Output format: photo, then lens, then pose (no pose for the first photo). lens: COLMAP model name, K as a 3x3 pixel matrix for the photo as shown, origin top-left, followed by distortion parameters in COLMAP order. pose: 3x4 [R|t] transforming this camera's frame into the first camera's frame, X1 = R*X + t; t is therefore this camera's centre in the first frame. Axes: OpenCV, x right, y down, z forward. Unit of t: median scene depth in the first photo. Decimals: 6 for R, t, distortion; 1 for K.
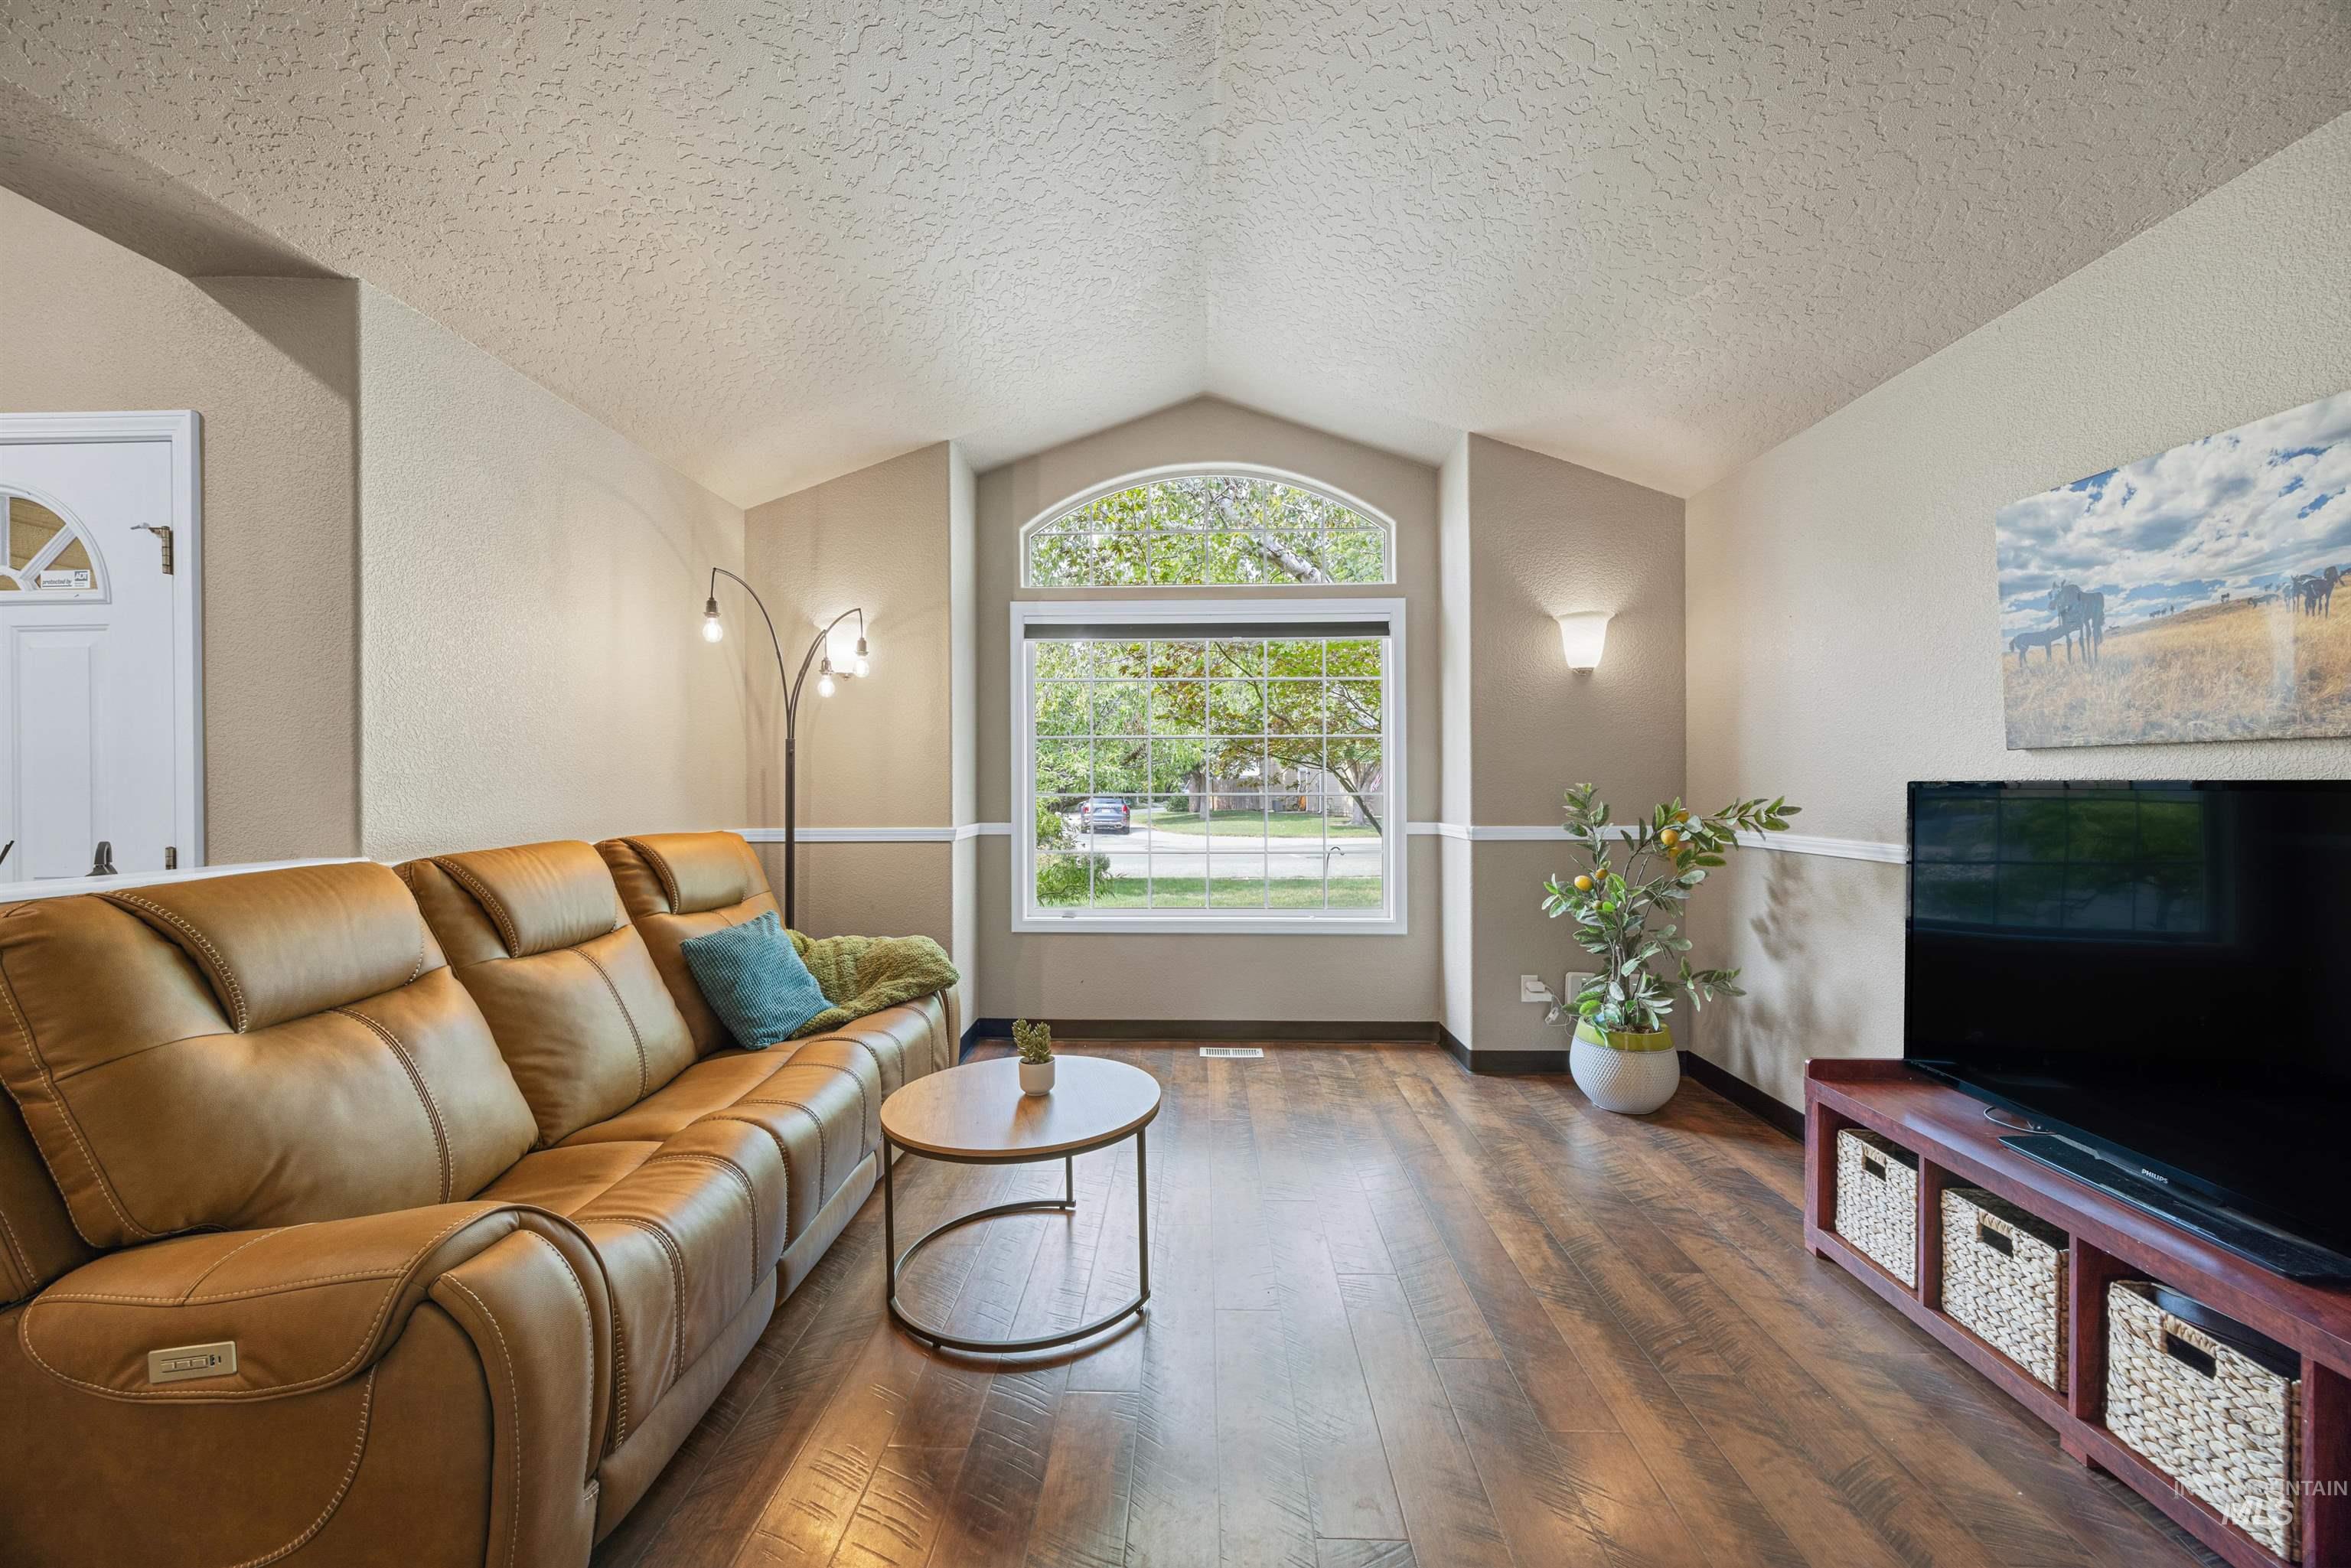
lens RADIAL K [[891.5, 0, 1175.5], [0, 891.5, 784.0], [0, 0, 1]] dist [0.000740, 0.000292]
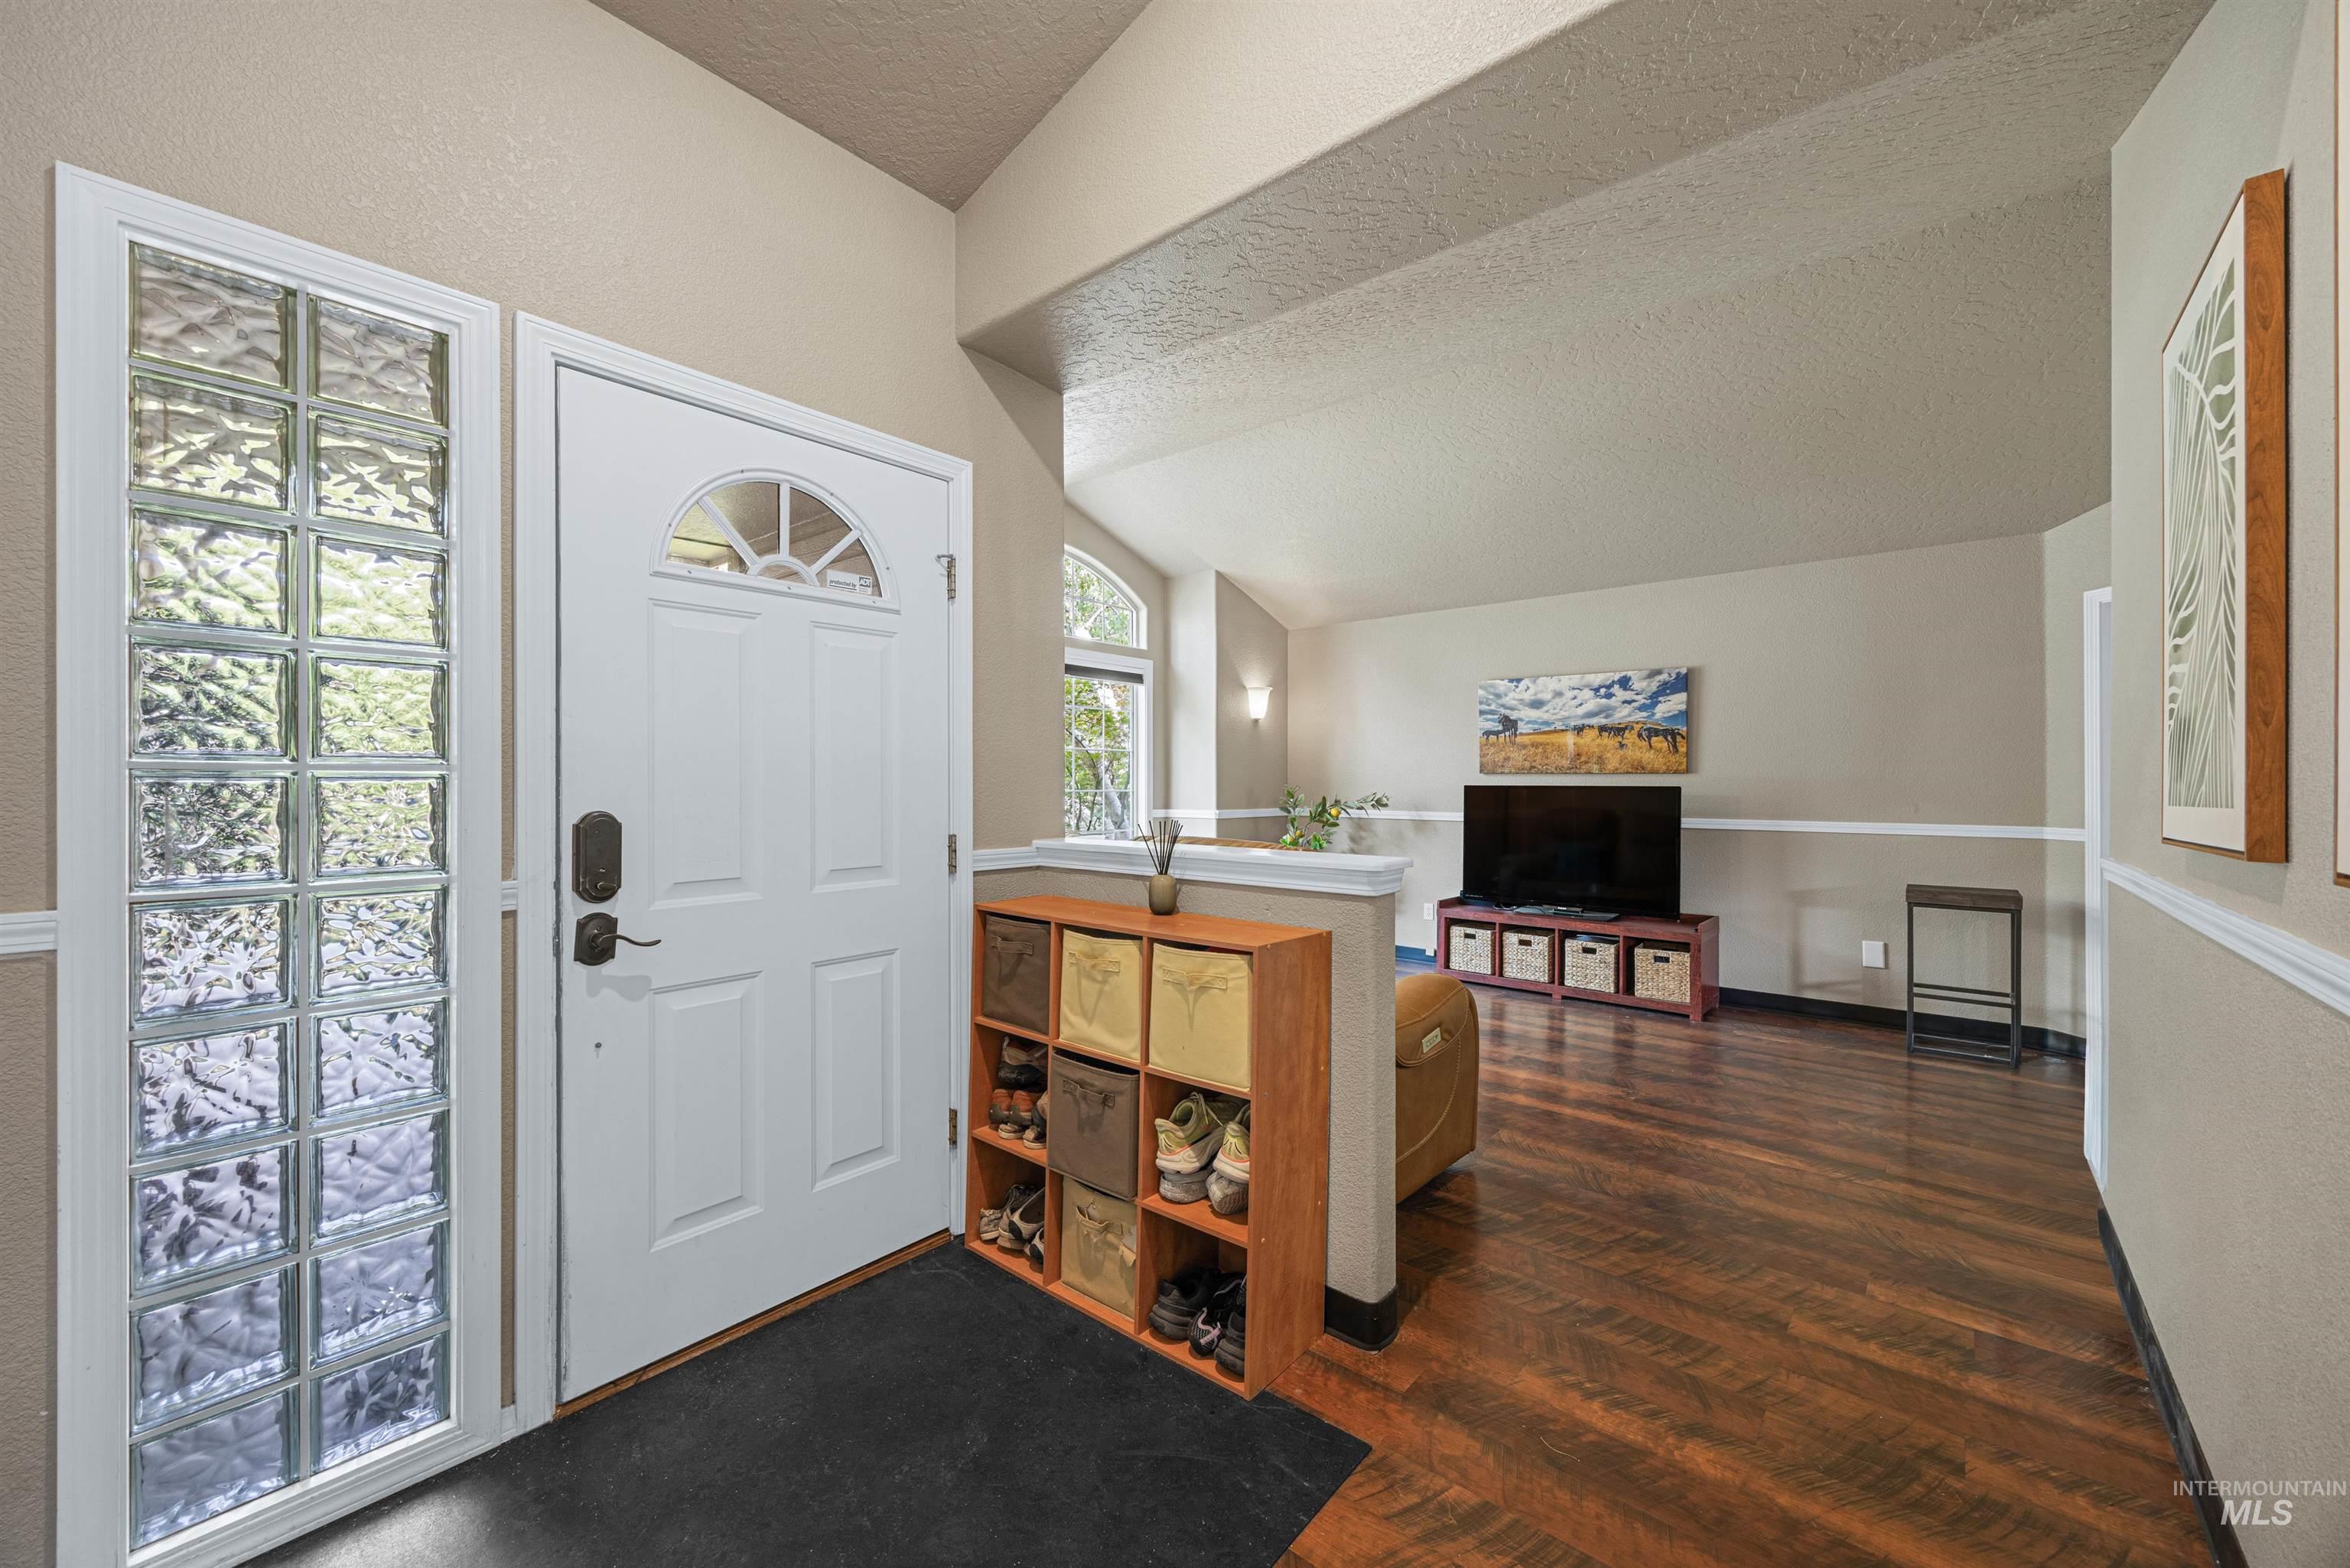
lens RADIAL K [[909.0, 0, 1163.8], [0, 909.0, 778.3], [0, 0, 1]] dist [-0.001603, -0.000107]
pose [[0.627176, 0.011371, 0.778794, -1.603083], [-0.007759, 0.999935, -0.008352, 0.005328], [-0.778839, -0.000804, 0.627224, 0.041701]]
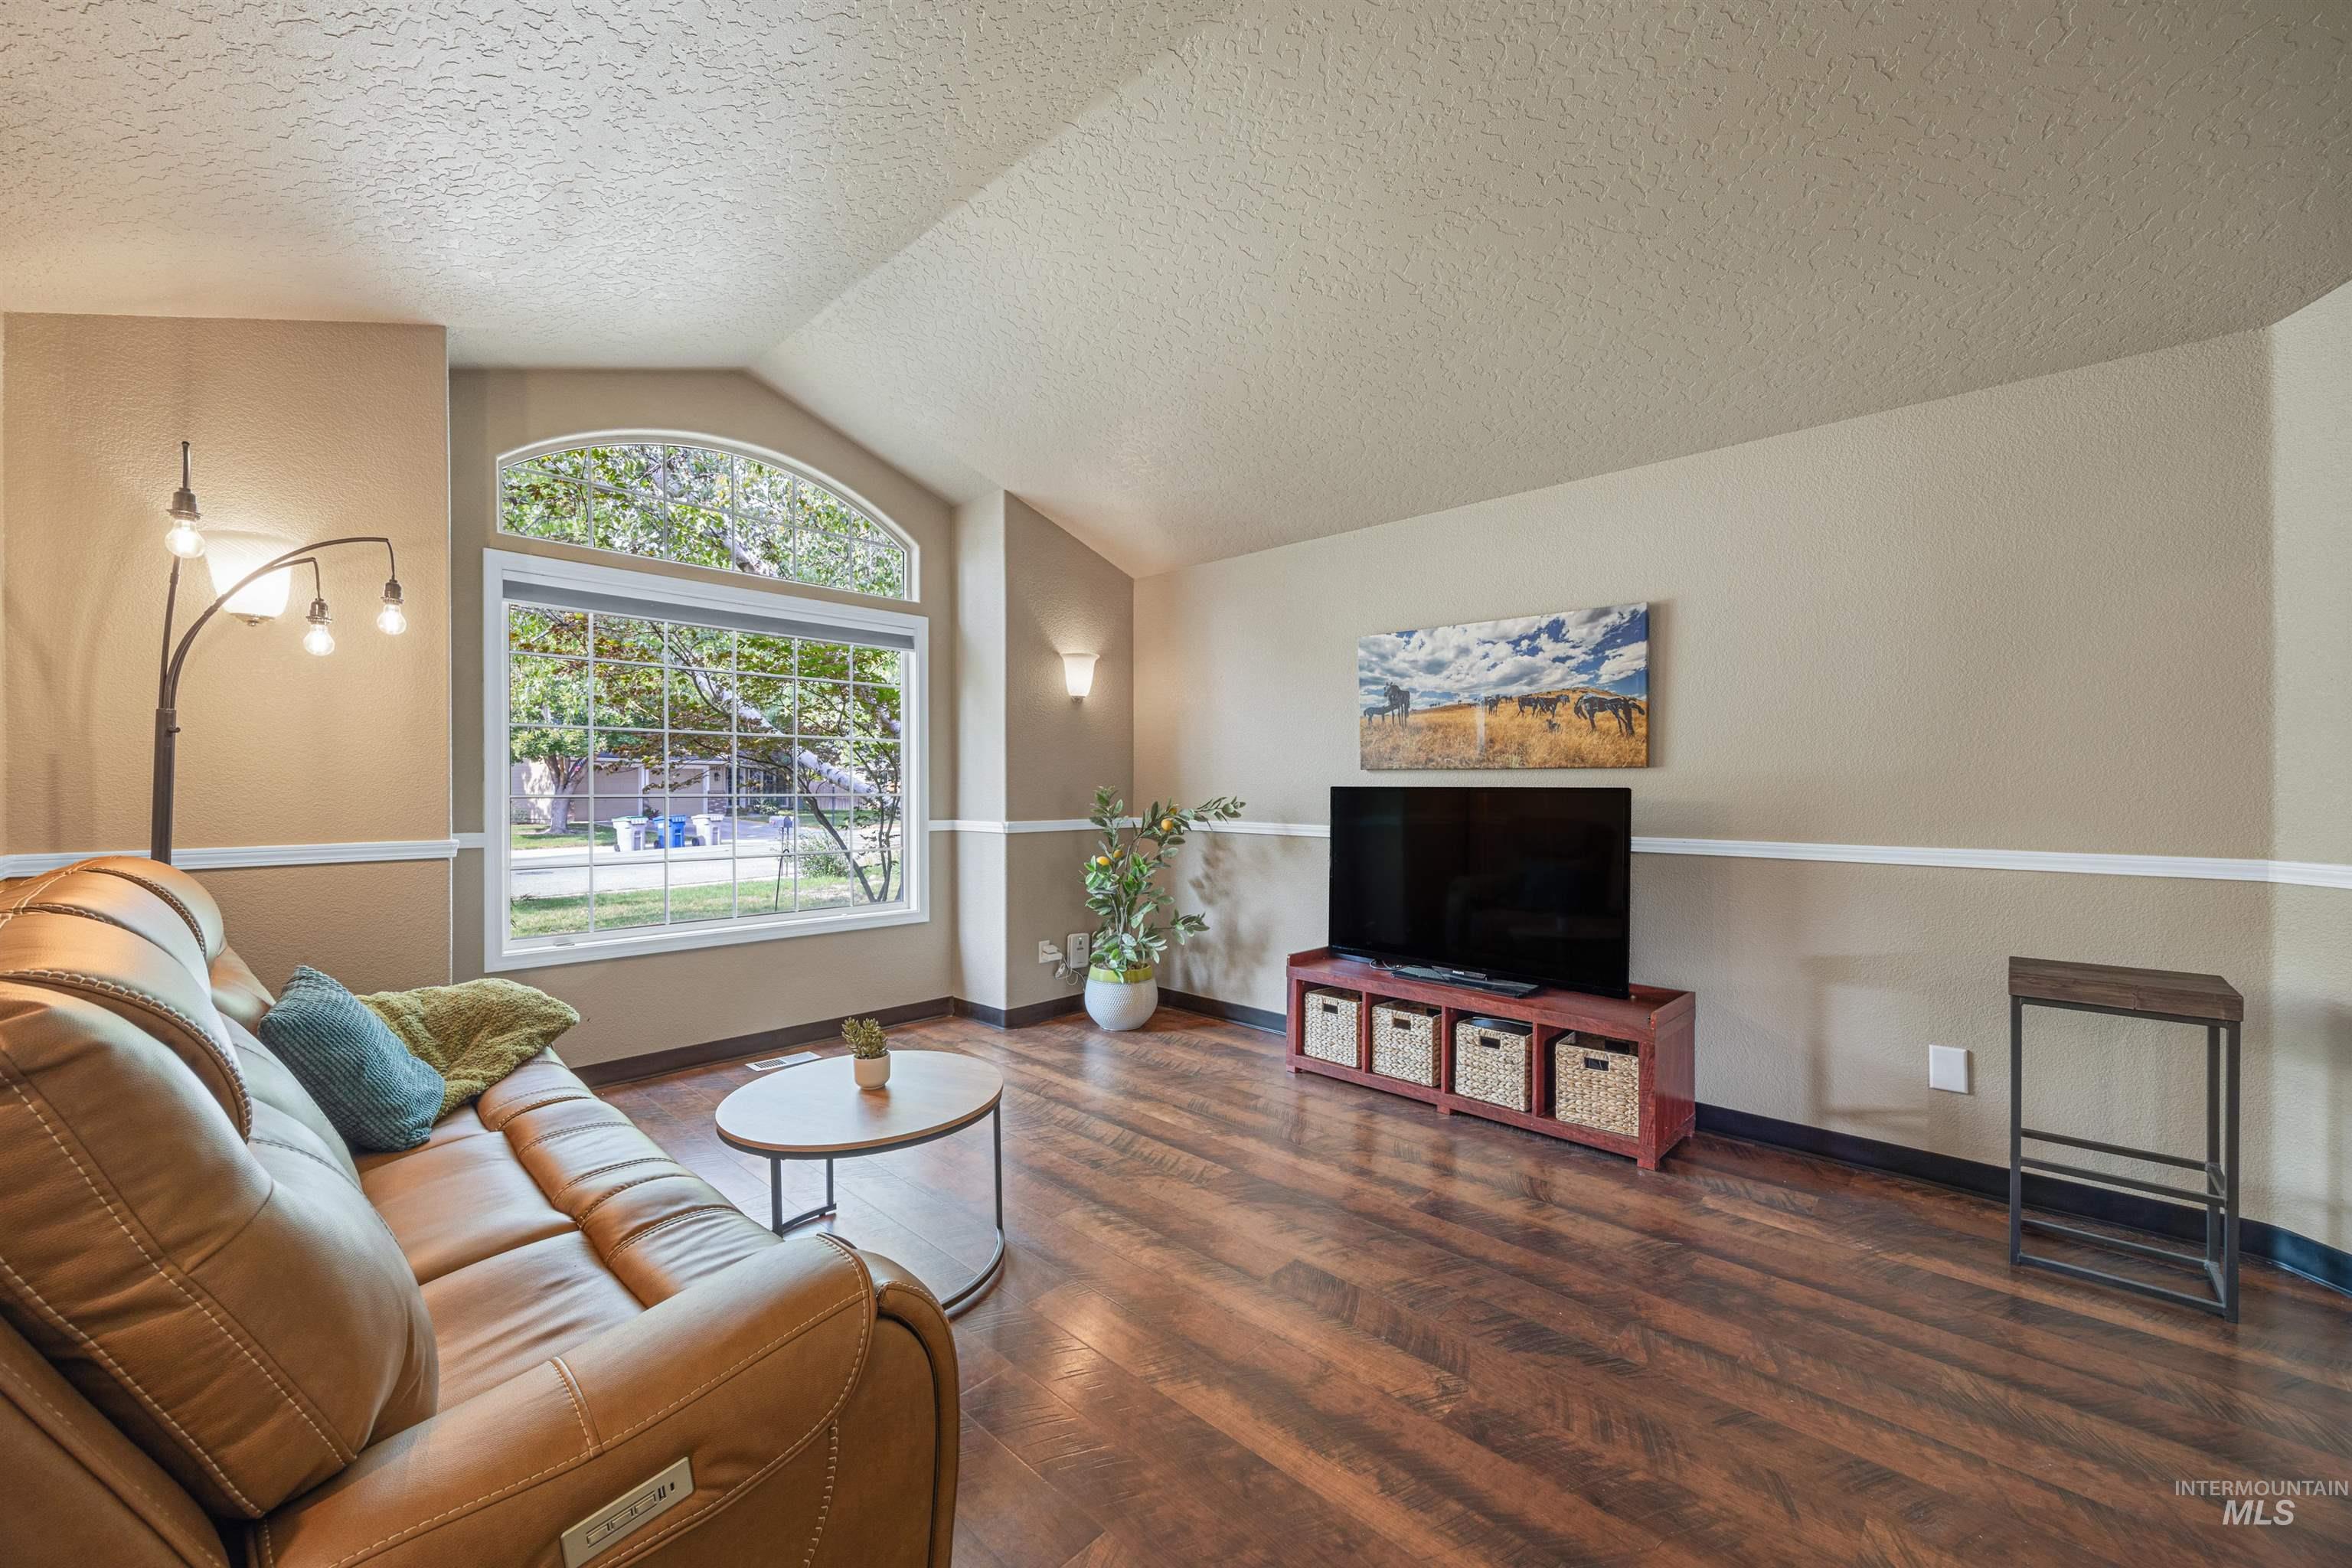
lens RADIAL K [[908.5, 0, 1166.3], [0, 908.5, 783.3], [0, 0, 1]] dist [-0.002455, 0.000150]
pose [[0.664919, 0.007629, 0.746877, -0.670155], [-0.005926, 0.999970, -0.004939, 0.001480], [-0.746892, -0.001142, 0.664944, 0.053889]]
